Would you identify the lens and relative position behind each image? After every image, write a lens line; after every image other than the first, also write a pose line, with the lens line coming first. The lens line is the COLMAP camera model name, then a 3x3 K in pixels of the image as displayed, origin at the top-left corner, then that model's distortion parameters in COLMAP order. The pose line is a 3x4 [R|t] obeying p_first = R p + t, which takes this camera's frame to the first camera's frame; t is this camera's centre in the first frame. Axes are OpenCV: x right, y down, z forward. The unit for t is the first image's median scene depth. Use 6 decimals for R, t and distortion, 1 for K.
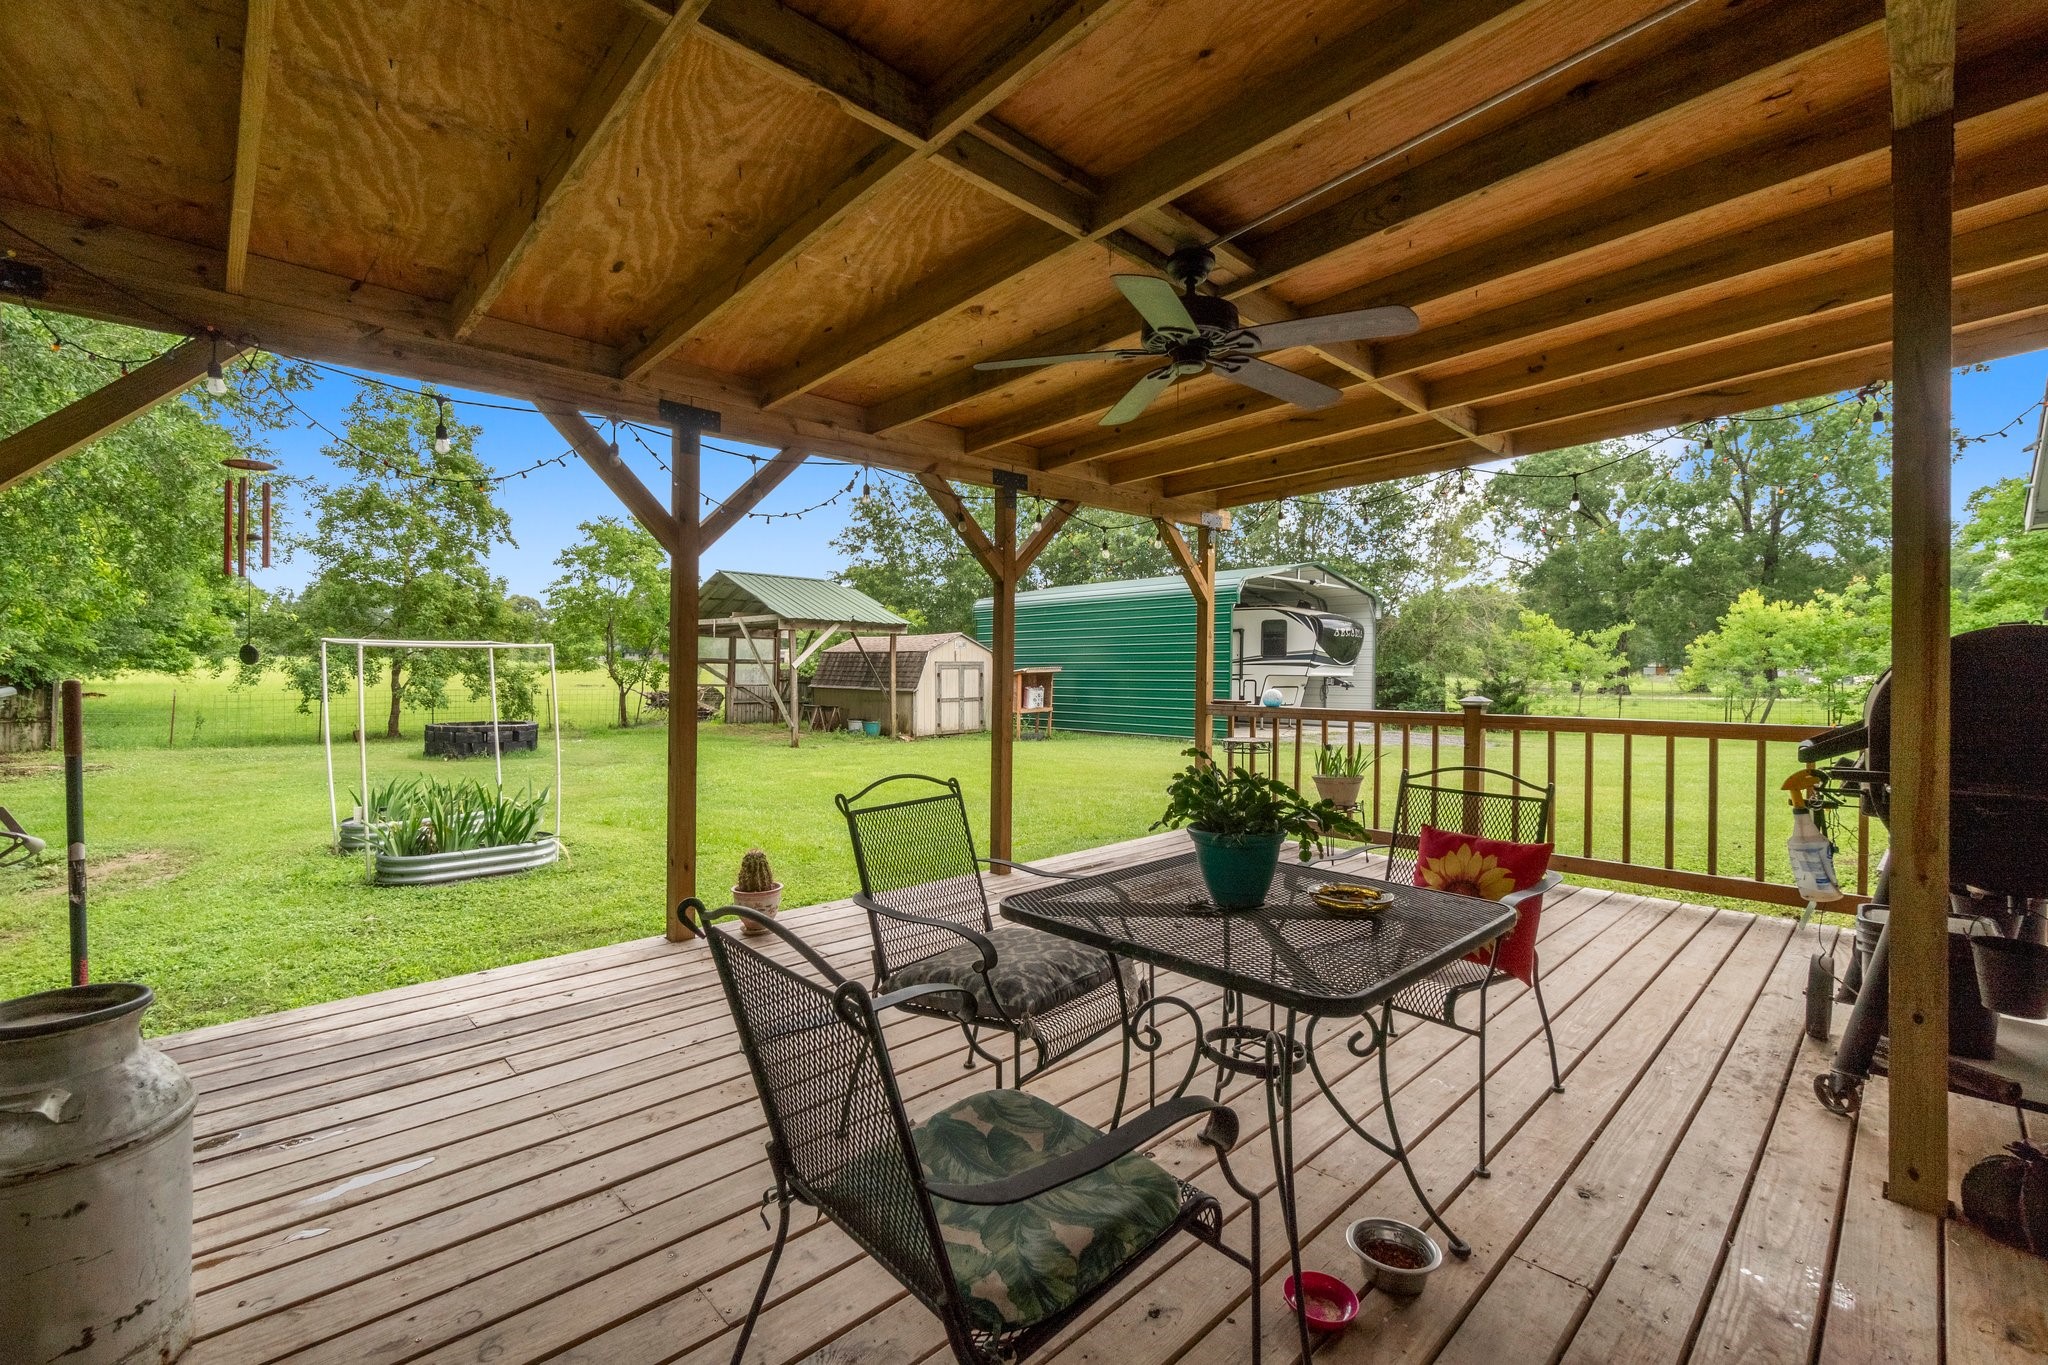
lens RADIAL K [[816.4, 0, 1021.1], [0, 816.4, 692.8], [0, 0, 1]] dist [0.024025, -0.000451]
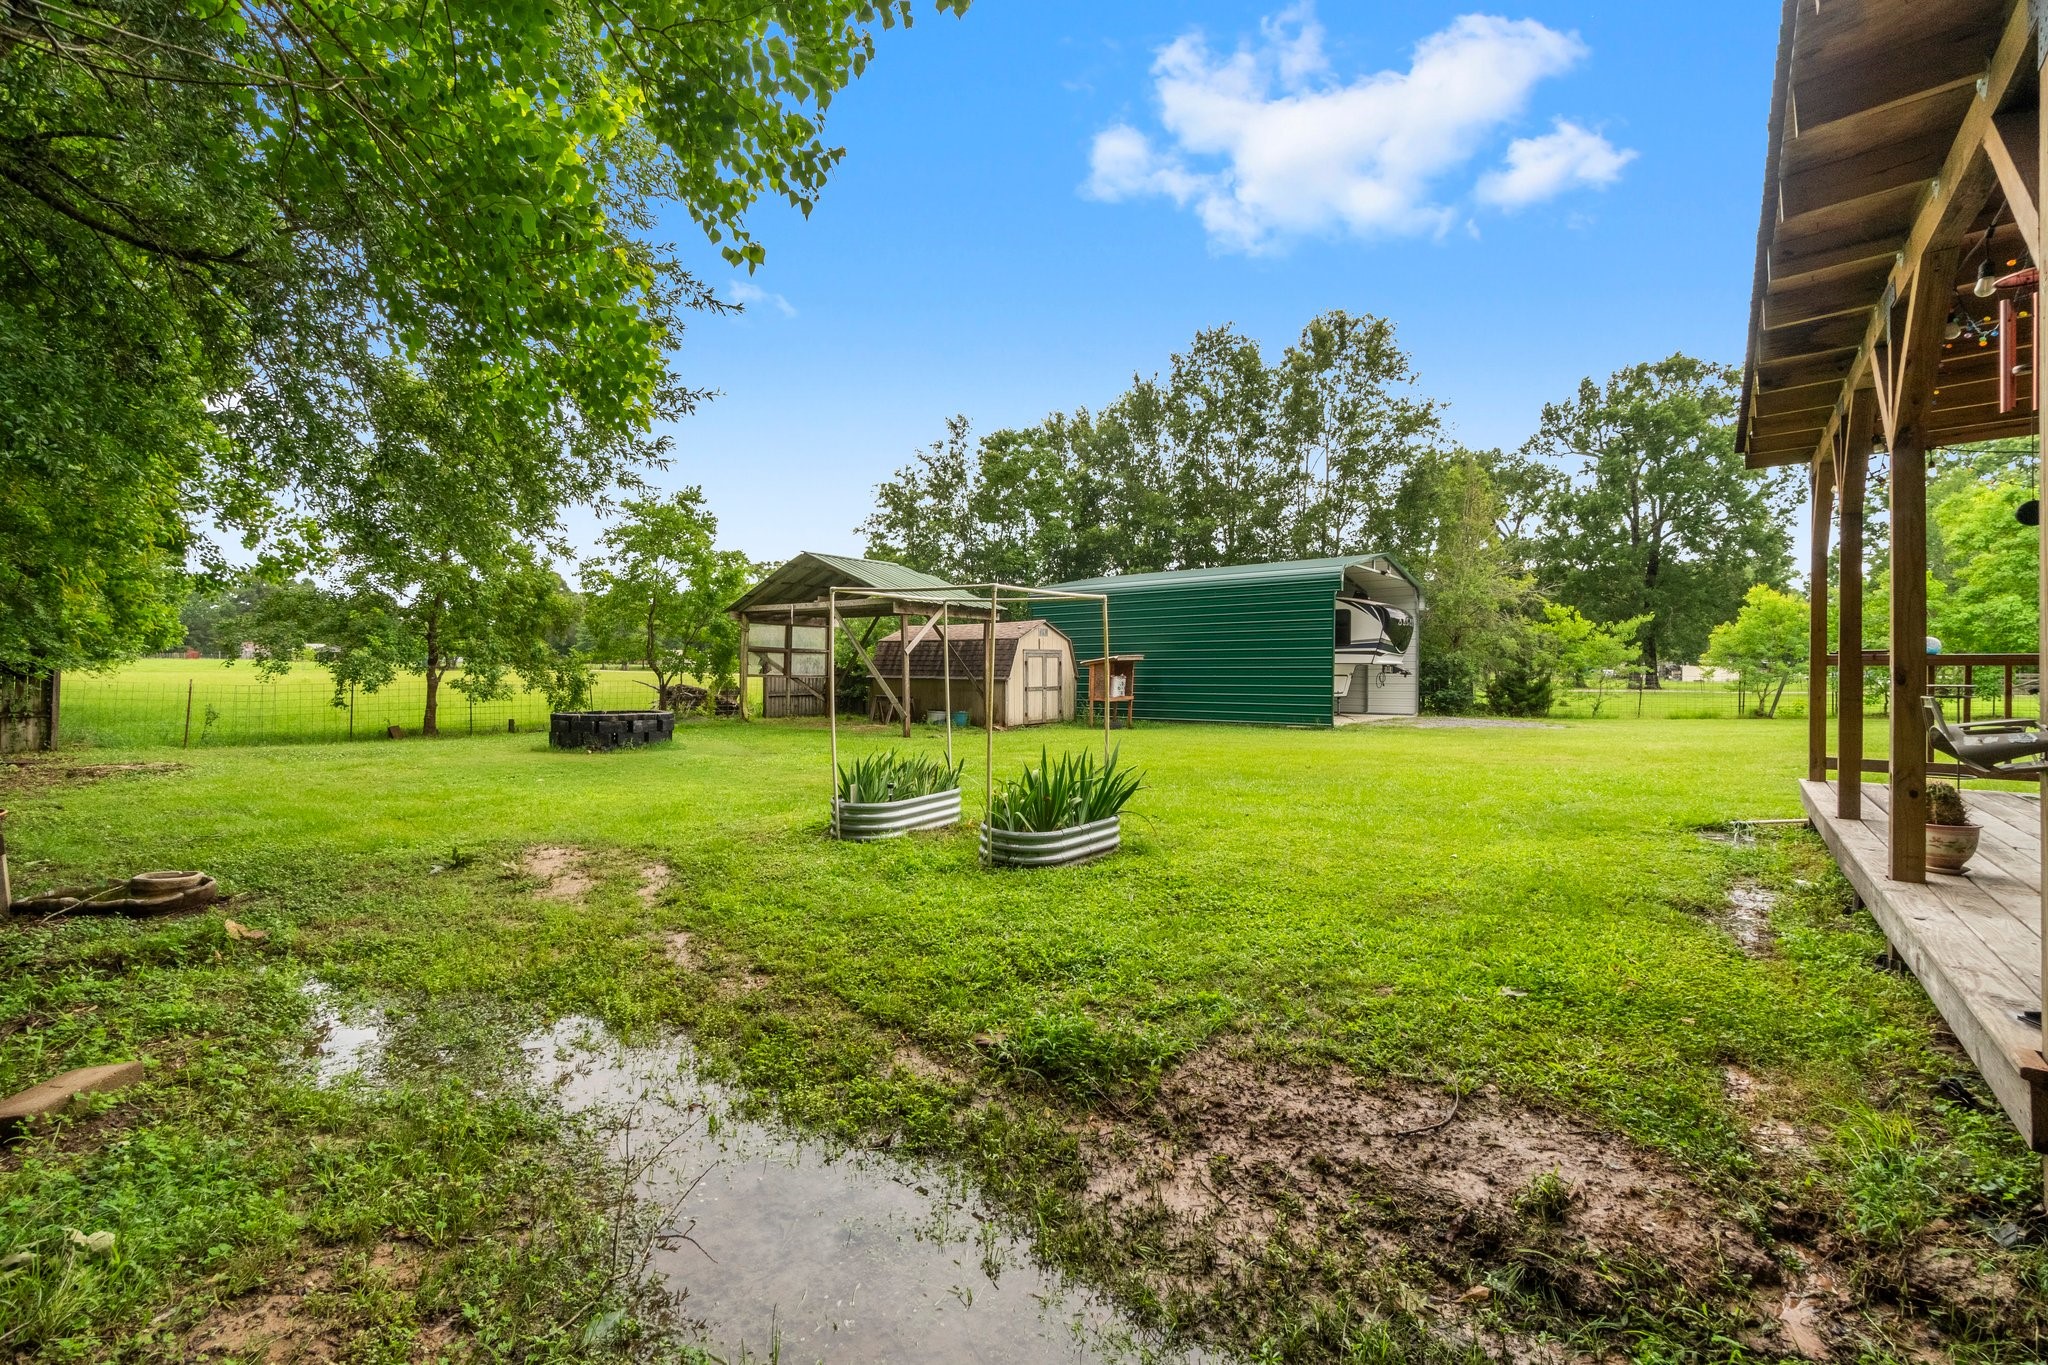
lens RADIAL K [[816.4, 0, 1024.4], [0, 816.4, 679.7], [0, 0, 1]] dist [0.024025, -0.000451]
pose [[0.991793, -0.004679, 0.127770, -0.221530], [0.006703, 0.999859, -0.015416, 0.012668], [-0.127680, 0.016146, 0.991684, 0.036183]]
